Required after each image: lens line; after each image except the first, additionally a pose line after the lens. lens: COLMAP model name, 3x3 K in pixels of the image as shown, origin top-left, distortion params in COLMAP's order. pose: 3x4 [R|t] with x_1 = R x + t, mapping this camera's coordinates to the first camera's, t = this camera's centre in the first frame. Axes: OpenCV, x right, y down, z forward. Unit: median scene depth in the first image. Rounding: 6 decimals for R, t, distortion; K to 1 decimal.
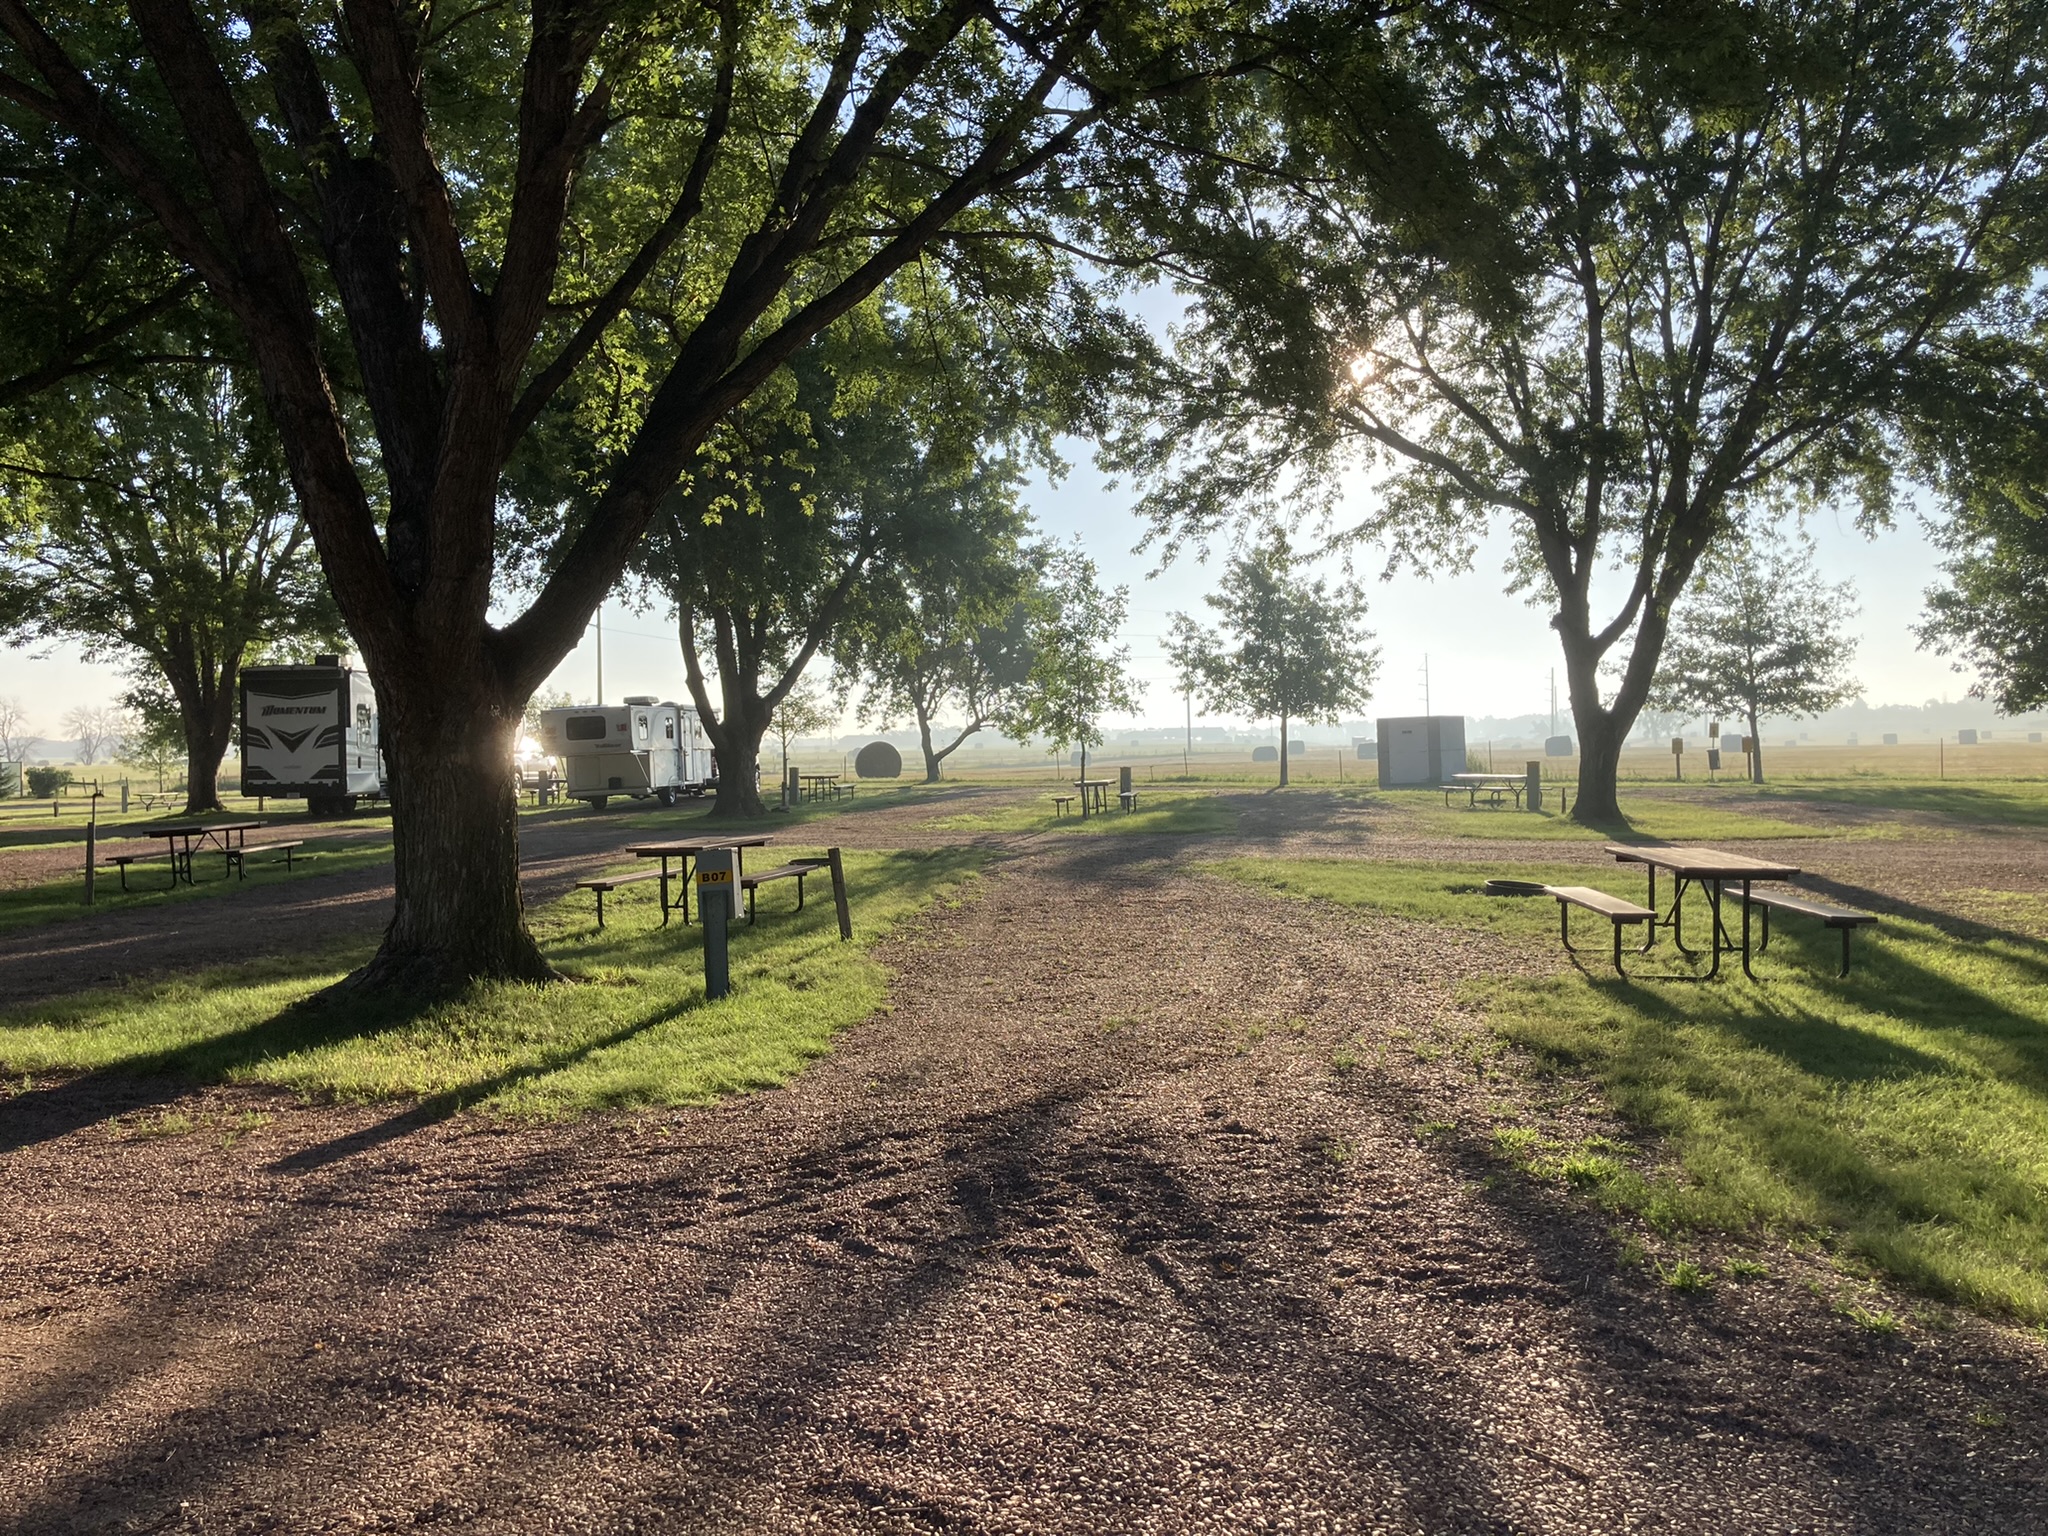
lens RADIAL K [[1723.2, 0, 988.6], [0, 1723.2, 762.5], [0, 0, 1]] dist [0.078815, -0.097793]
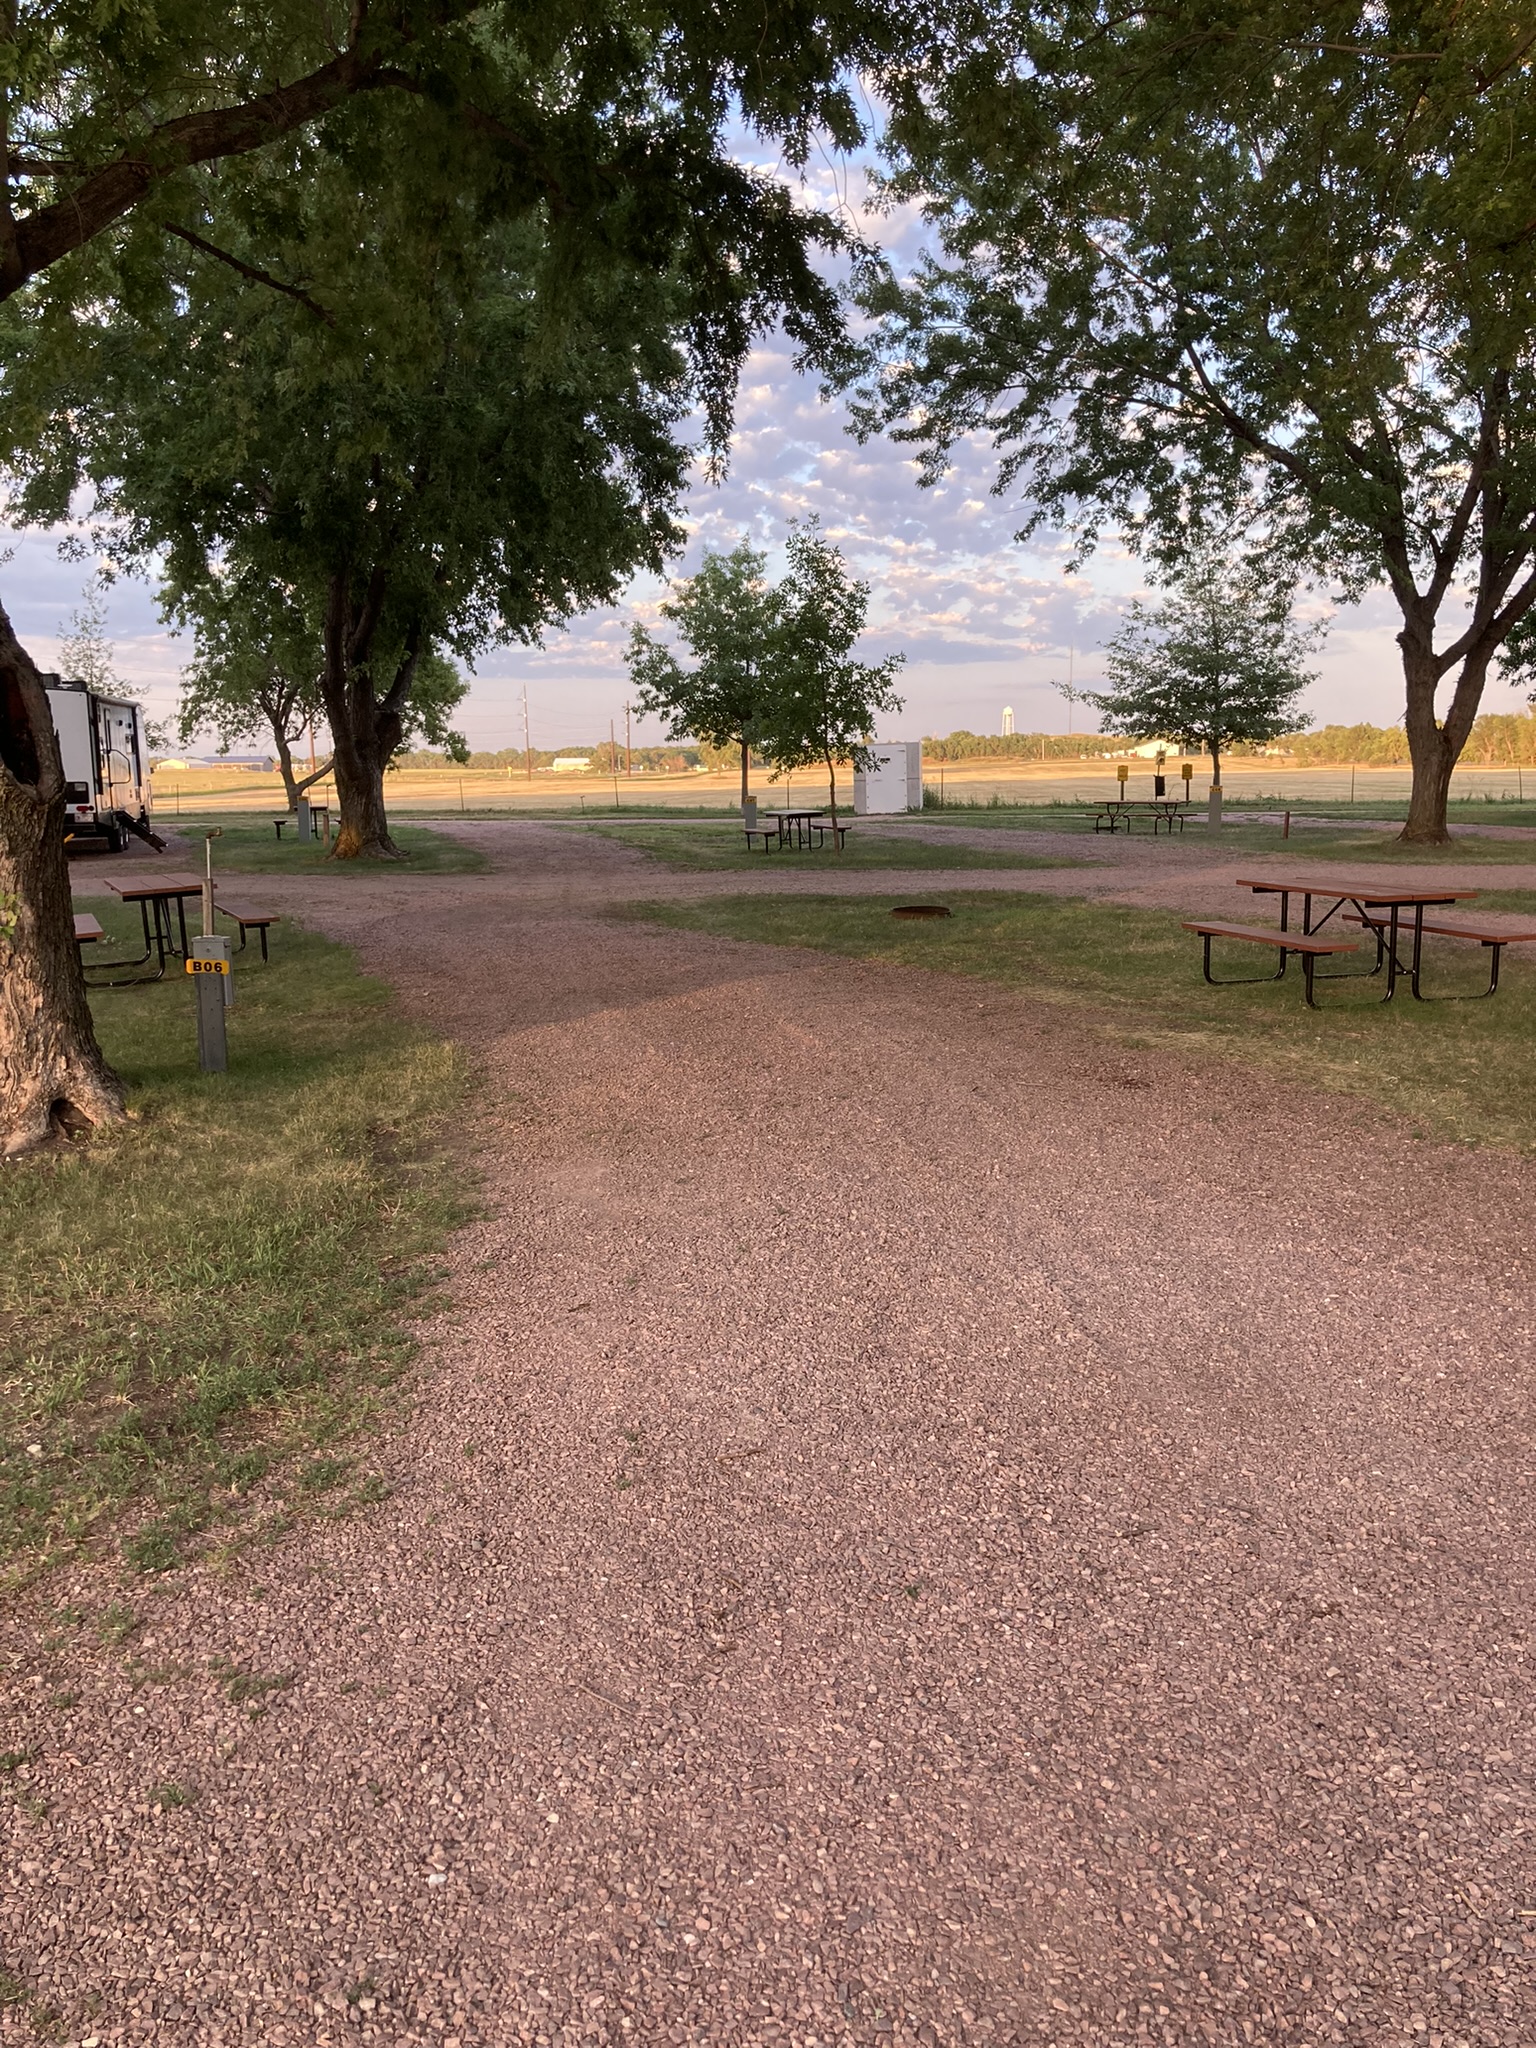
lens RADIAL K [[1723.2, 0, 779.2], [0, 1723.2, 1038.4], [0, 0, 1]] dist [0.078815, -0.097793]
pose [[0.906902, -0.062133, 0.416736, -0.229535], [0.003363, 0.990103, 0.140299, 0.001278], [-0.421329, -0.125836, 0.898135, 0.140050]]
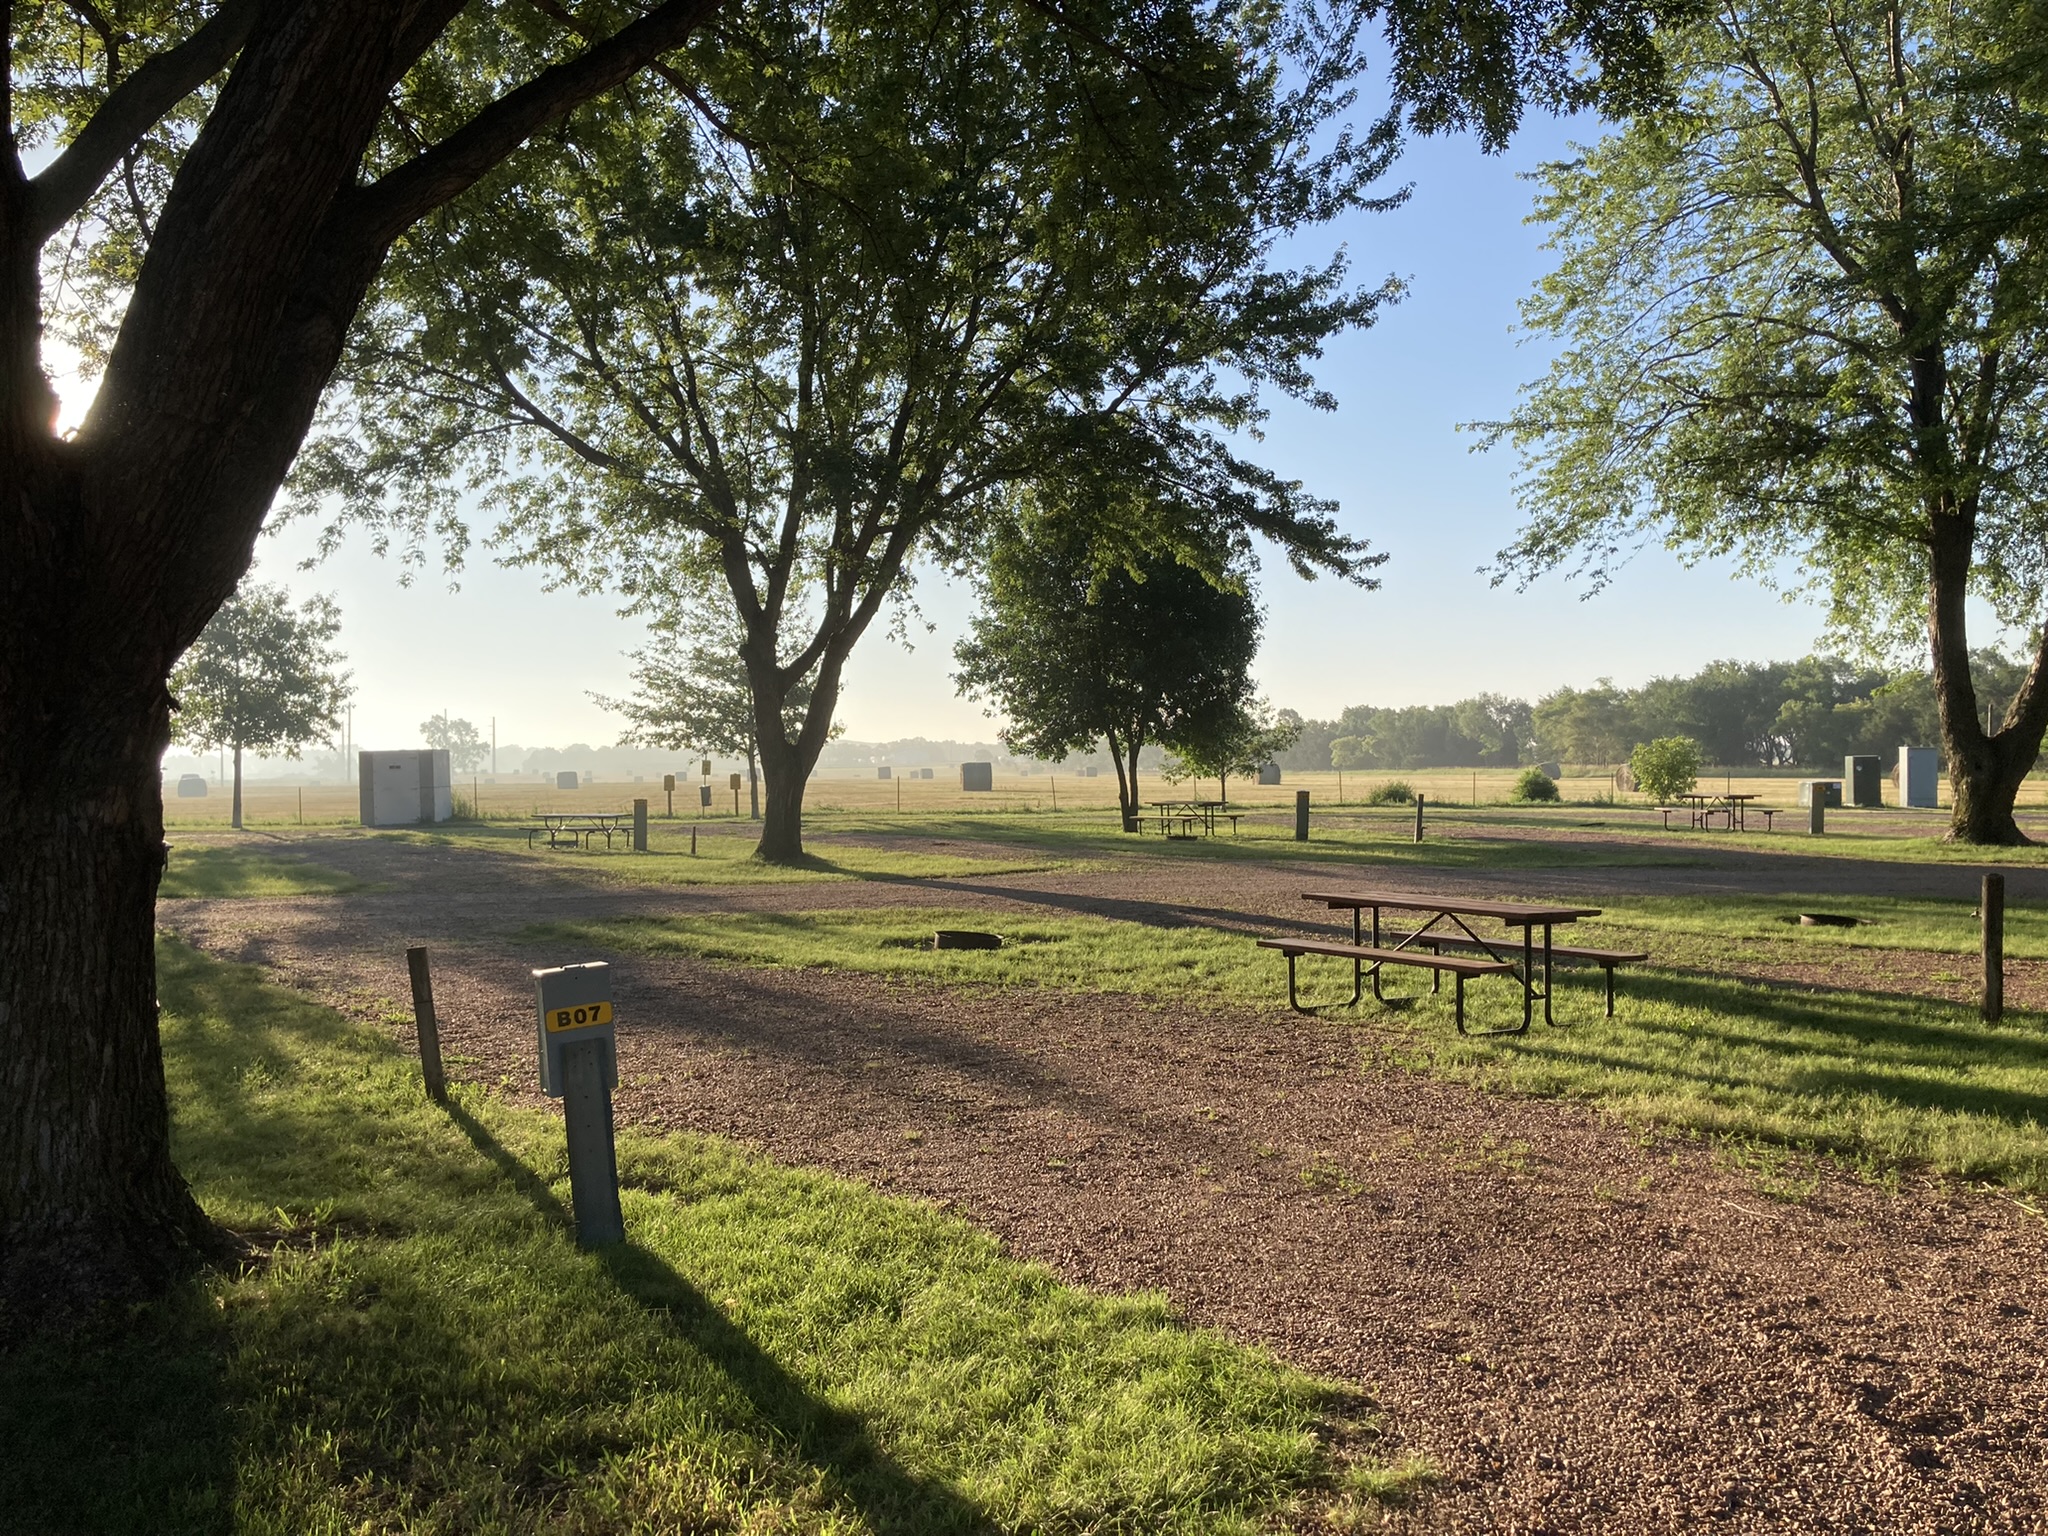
lens RADIAL K [[1723.2, 0, 1034.2], [0, 1723.2, 759.0], [0, 0, 1]] dist [0.078815, -0.097793]
pose [[0.759790, 0.010326, 0.650086, -0.093162], [0.004886, 0.999755, -0.021591, -0.001029], [-0.650150, 0.019581, 0.759553, 0.104746]]
